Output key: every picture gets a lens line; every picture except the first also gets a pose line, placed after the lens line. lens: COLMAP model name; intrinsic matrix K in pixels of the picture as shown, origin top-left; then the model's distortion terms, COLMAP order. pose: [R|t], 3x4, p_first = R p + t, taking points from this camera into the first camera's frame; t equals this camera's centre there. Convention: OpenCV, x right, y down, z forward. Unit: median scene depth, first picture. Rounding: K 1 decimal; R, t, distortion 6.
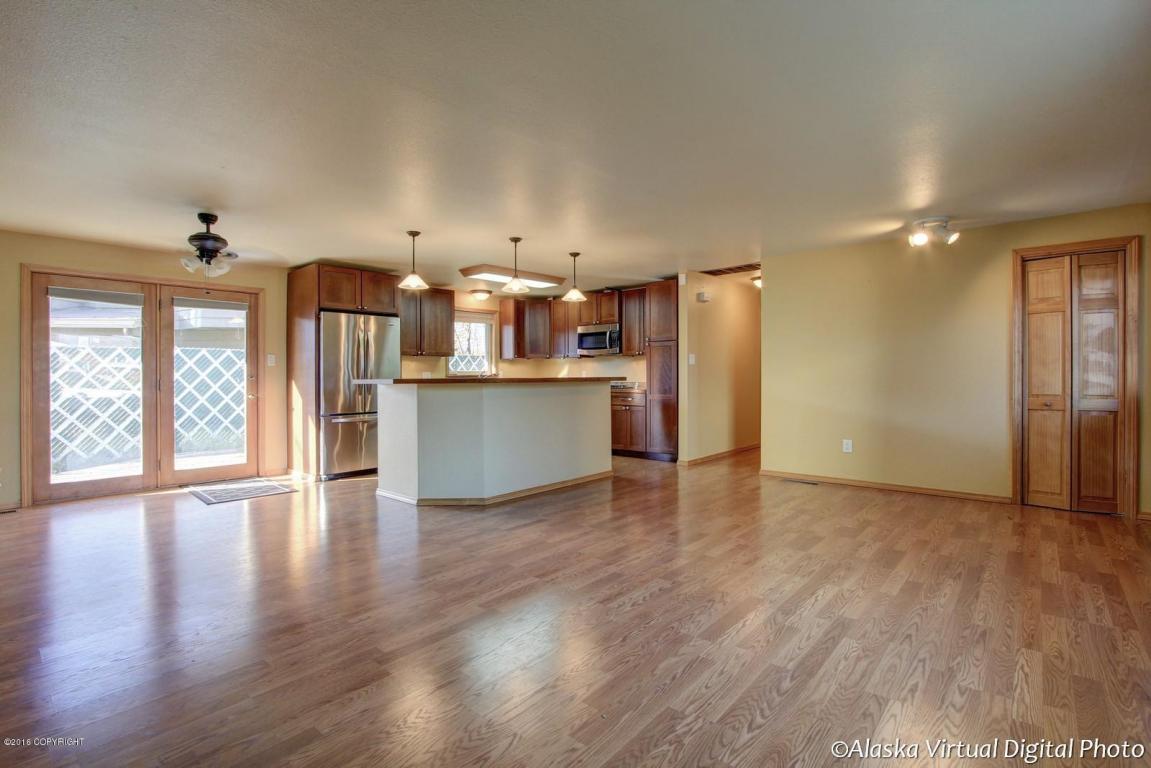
lens RADIAL K [[525.5, 0, 578.3], [0, 525.5, 388.3], [0, 0, 1]] dist [-0.014465, -0.000198]
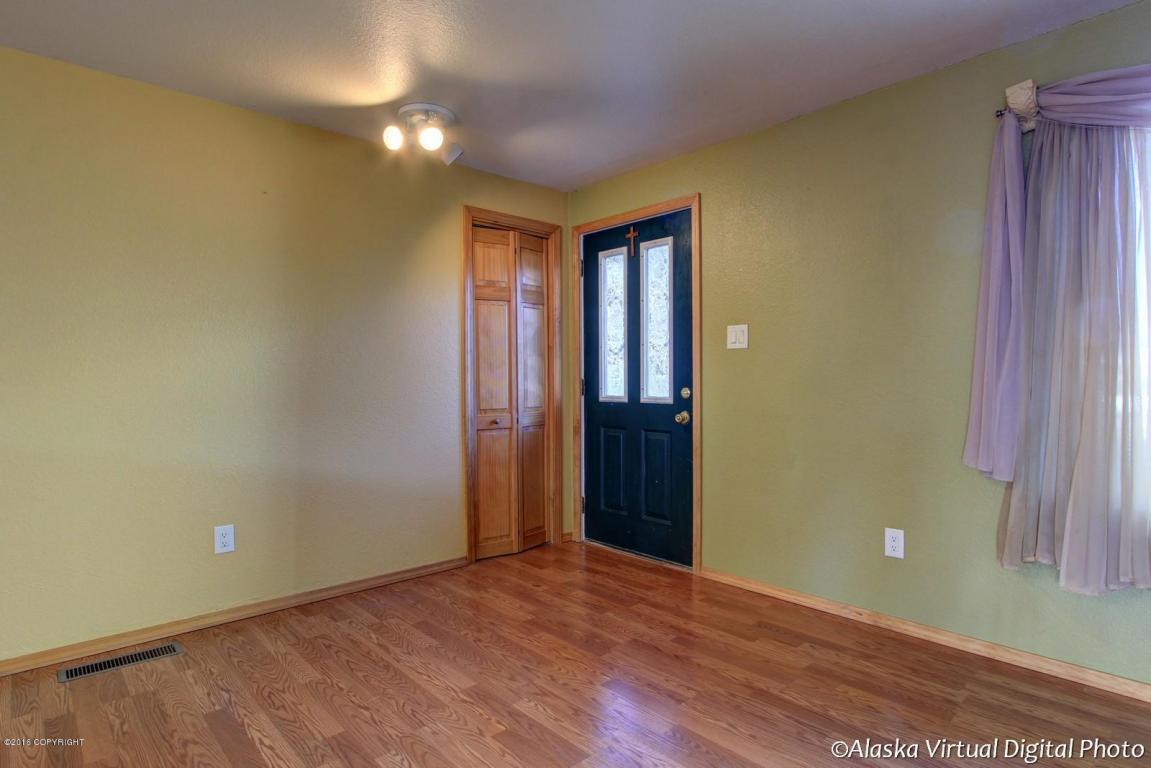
lens RADIAL K [[624.3, 0, 575.5], [0, 624.3, 384.0], [0, 0, 1]] dist [-0.012670, 0.002054]
pose [[0.110016, -0.002616, 0.993926, 0.006063], [0.031449, 0.999505, -0.000850, -0.018824], [-0.993432, 0.031351, 0.110044, 0.747161]]
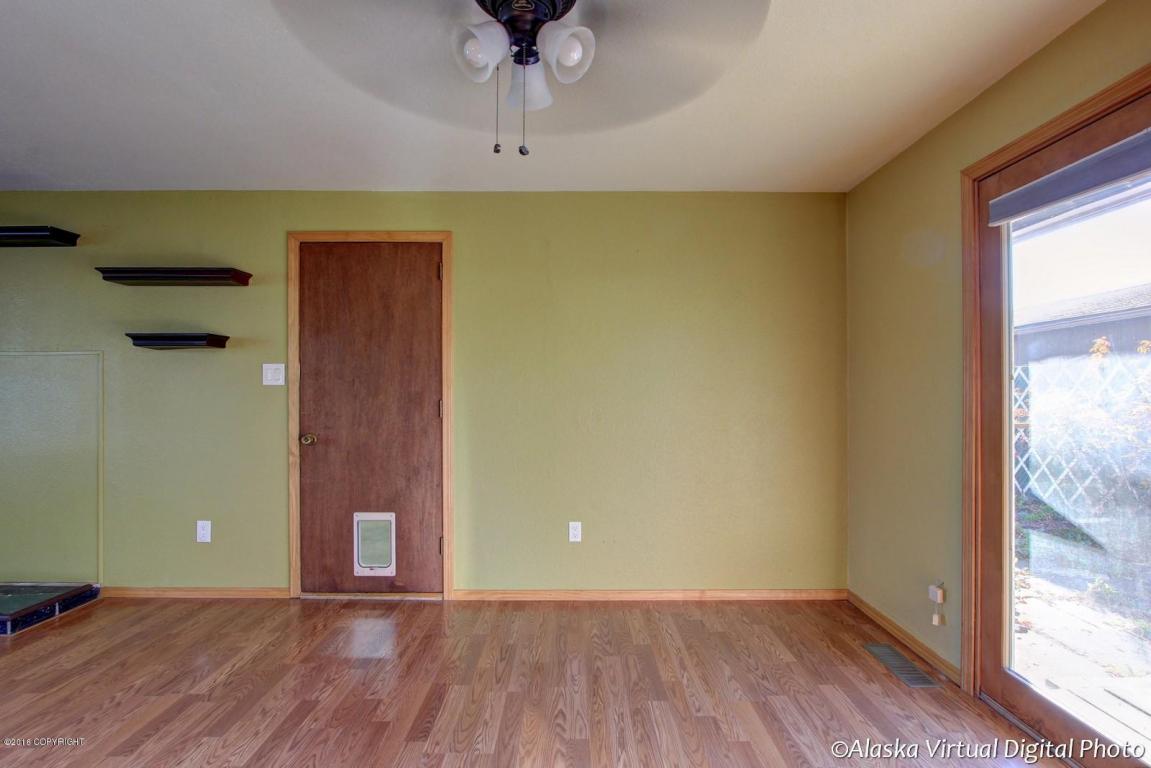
lens RADIAL K [[564.1, 0, 571.9], [0, 564.1, 394.1], [0, 0, 1]] dist [0.000001, -0.000036]
pose [[-0.753735, 0.003270, -0.657170, -0.480931], [-0.015090, 0.999638, 0.022281, -0.046661], [0.657005, 0.026711, -0.753413, 1.167525]]
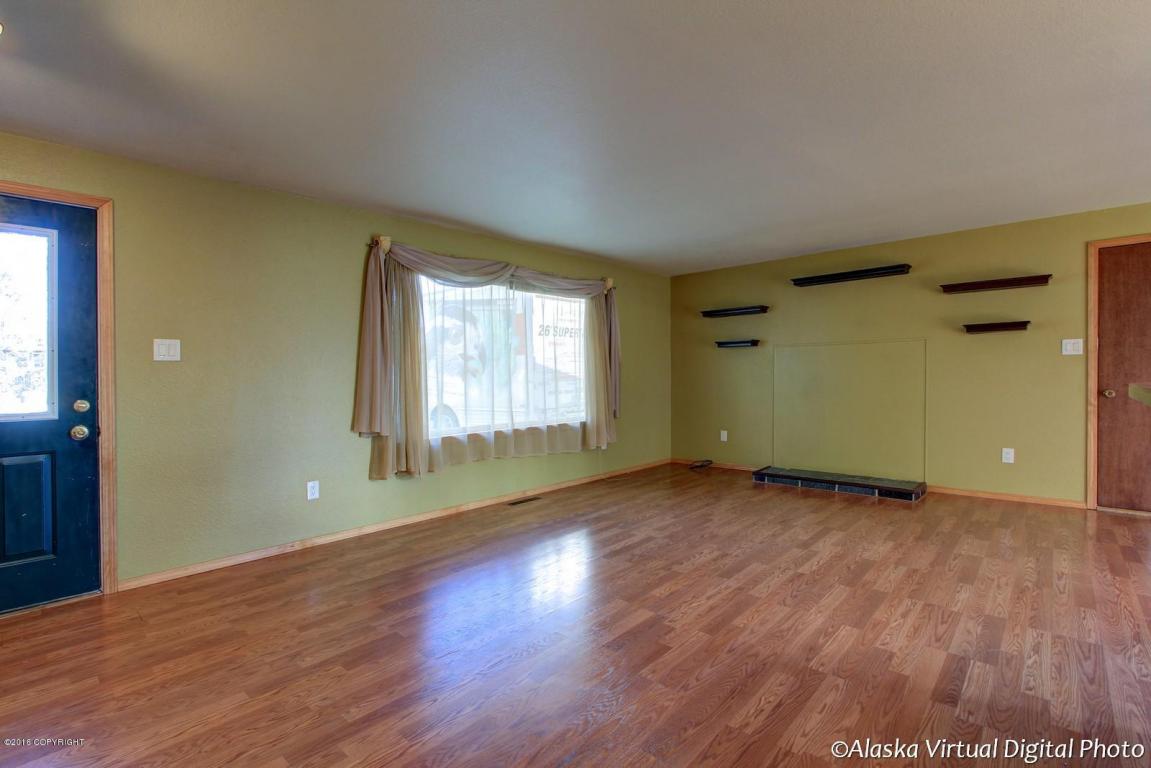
lens RADIAL K [[535.4, 0, 592.1], [0, 535.4, 381.3], [0, 0, 1]] dist [-0.007757, -0.000024]
pose [[-0.999753, 0.022239, 0.000061, 0.211546], [0.022226, 0.999077, 0.036745, -0.042331], [0.000756, 0.036737, -0.999325, 1.325435]]
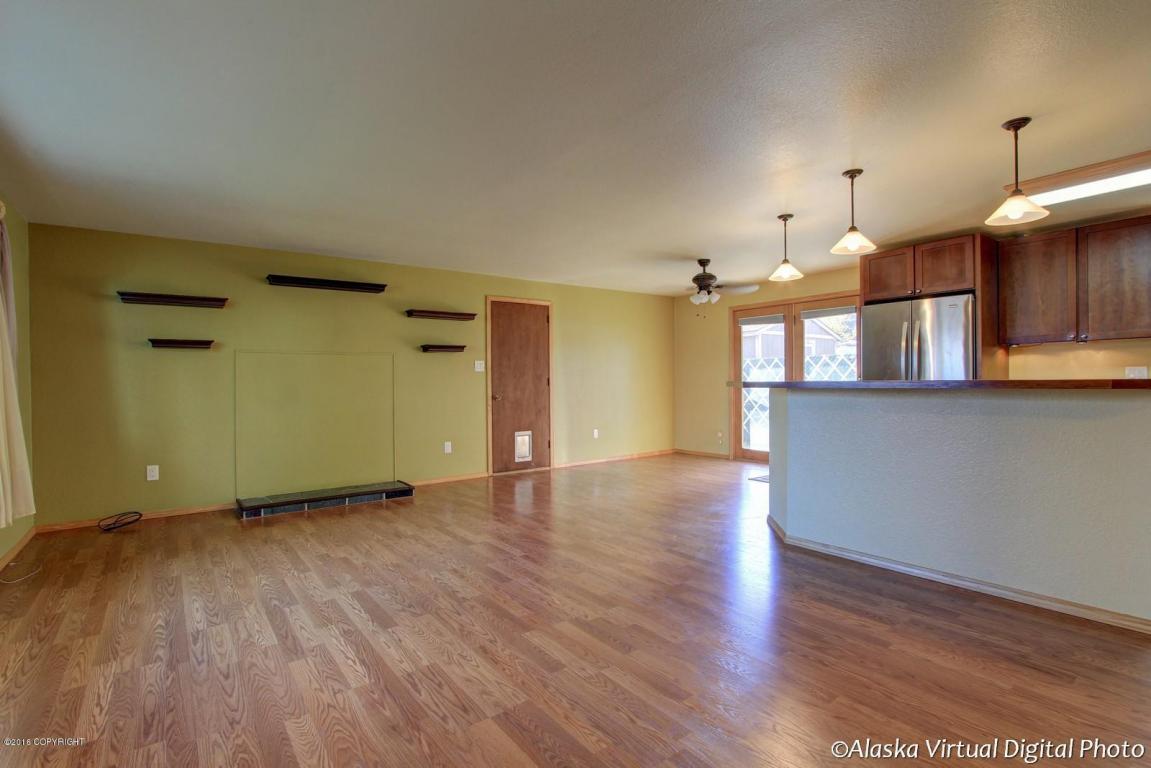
lens RADIAL K [[545.6, 0, 569.0], [0, 545.6, 389.0], [0, 0, 1]] dist [-0.017306, 0.000963]
pose [[-0.205193, 0.021531, -0.978485, 0.701310], [-0.009337, 0.999669, 0.023956, -0.025748], [0.978677, 0.014052, -0.204924, 0.873060]]
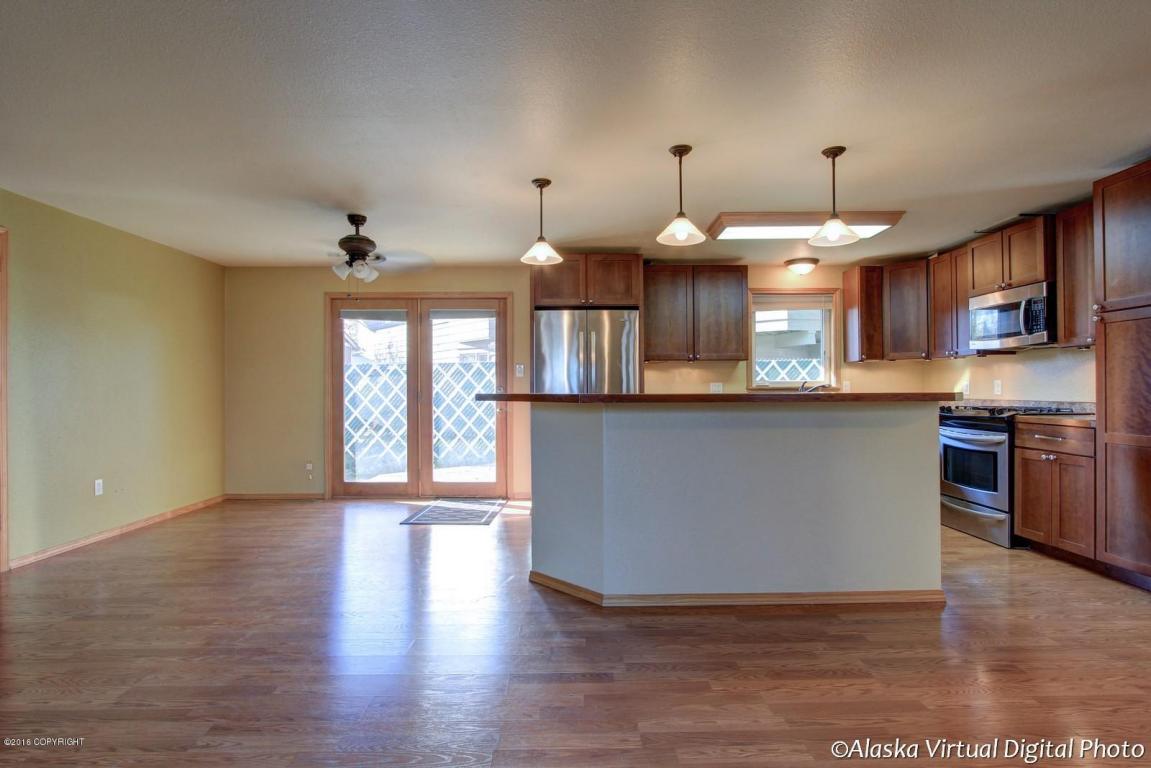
lens RADIAL K [[574.5, 0, 587.8], [0, 574.5, 390.2], [0, 0, 1]] dist [-0.014776, 0.000067]
pose [[0.680741, 0.005192, -0.732506, 0.295076], [-0.018147, 0.999788, -0.009779, -0.016823], [0.732299, 0.019950, 0.680691, 0.557104]]
